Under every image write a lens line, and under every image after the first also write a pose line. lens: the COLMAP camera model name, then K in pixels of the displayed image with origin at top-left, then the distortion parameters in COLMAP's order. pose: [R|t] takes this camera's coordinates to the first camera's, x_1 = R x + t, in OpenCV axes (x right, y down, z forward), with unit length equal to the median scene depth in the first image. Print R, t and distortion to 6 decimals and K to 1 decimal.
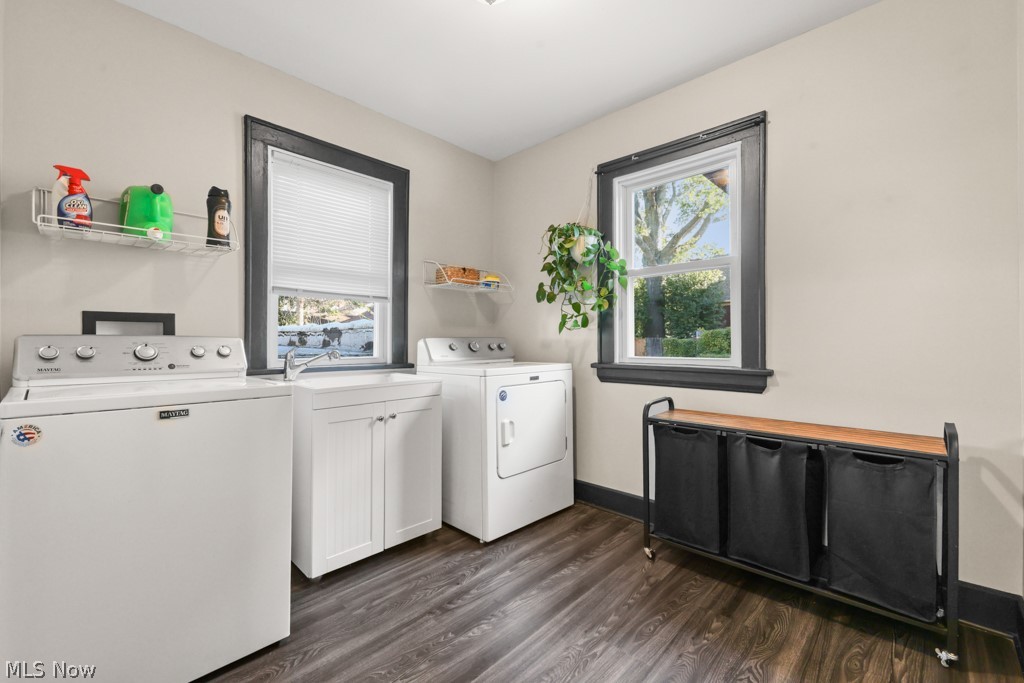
lens RADIAL K [[426.2, 0, 511.9], [0, 426.2, 342.7], [0, 0, 1]] dist [0.001258, 0.000221]
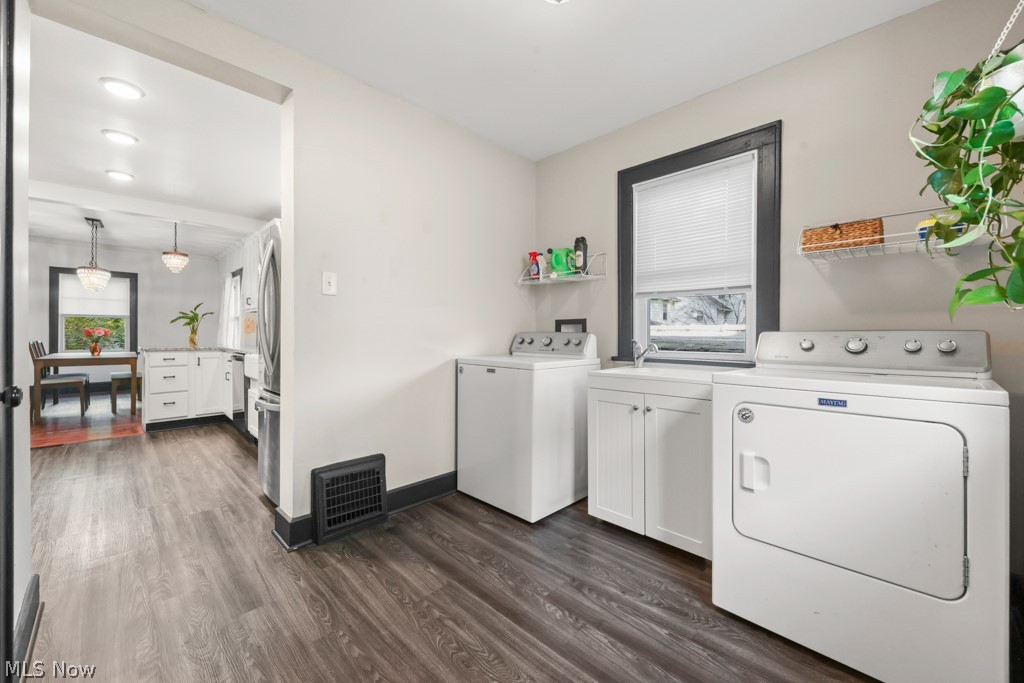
lens RADIAL K [[402.9, 0, 512.1], [0, 402.9, 335.1], [0, 0, 1]] dist [-0.000443, -0.000227]
pose [[-0.029850, 0.000261, -0.999554, 0.739516], [-0.005058, 0.999987, 0.000412, -0.003731], [0.999542, 0.005068, -0.029849, 0.742931]]
